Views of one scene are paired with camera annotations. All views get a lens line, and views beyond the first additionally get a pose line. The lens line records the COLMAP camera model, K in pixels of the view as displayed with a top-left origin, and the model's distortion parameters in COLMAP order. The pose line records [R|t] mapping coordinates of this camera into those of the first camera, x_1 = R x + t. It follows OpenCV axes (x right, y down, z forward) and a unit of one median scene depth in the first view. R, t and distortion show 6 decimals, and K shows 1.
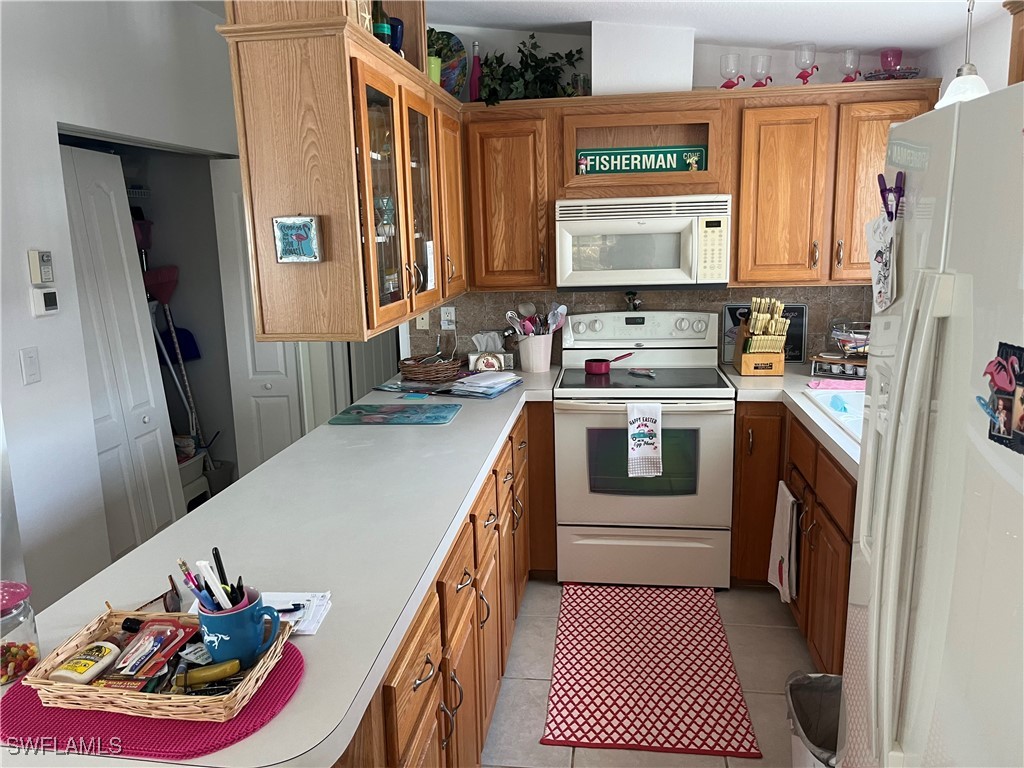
lens RADIAL K [[772.9, 0, 507.1], [0, 772.9, 375.8], [0, 0, 1]] dist [0.058887, -0.070419]
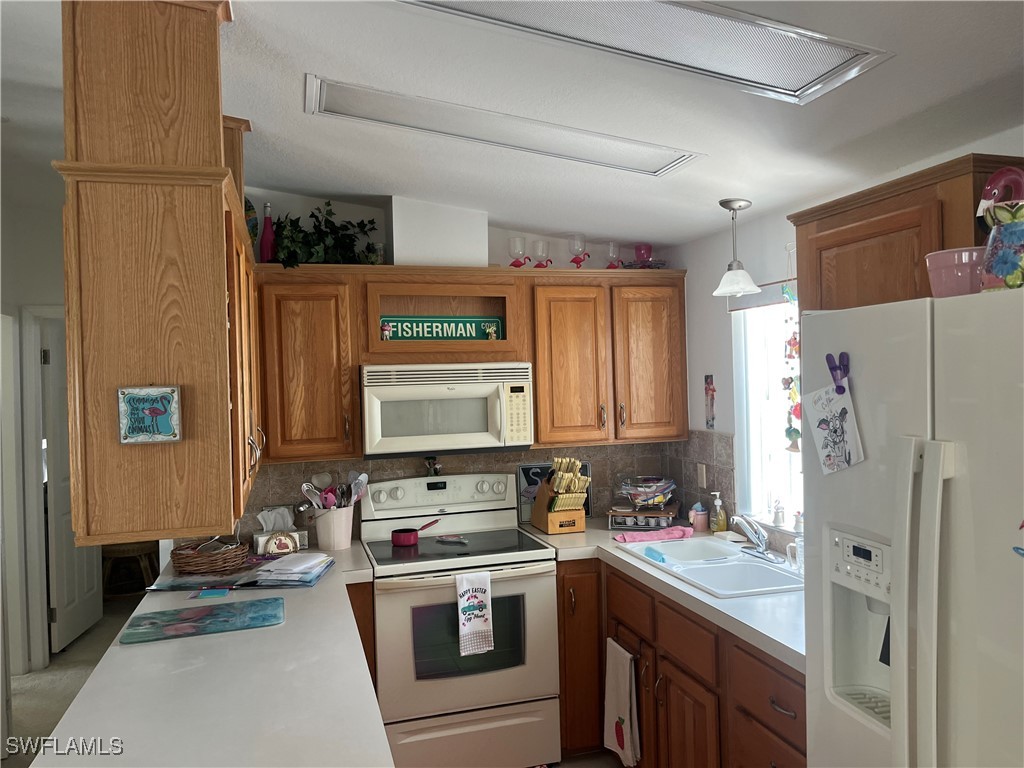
lens RADIAL K [[772.9, 0, 517.1], [0, 772.9, 380.5], [0, 0, 1]] dist [0.058887, -0.070419]
pose [[0.910874, -0.000097, 0.412684, -0.163201], [0.081132, 0.980527, -0.178843, -0.021105], [-0.404631, 0.196385, 0.893144, 0.069818]]
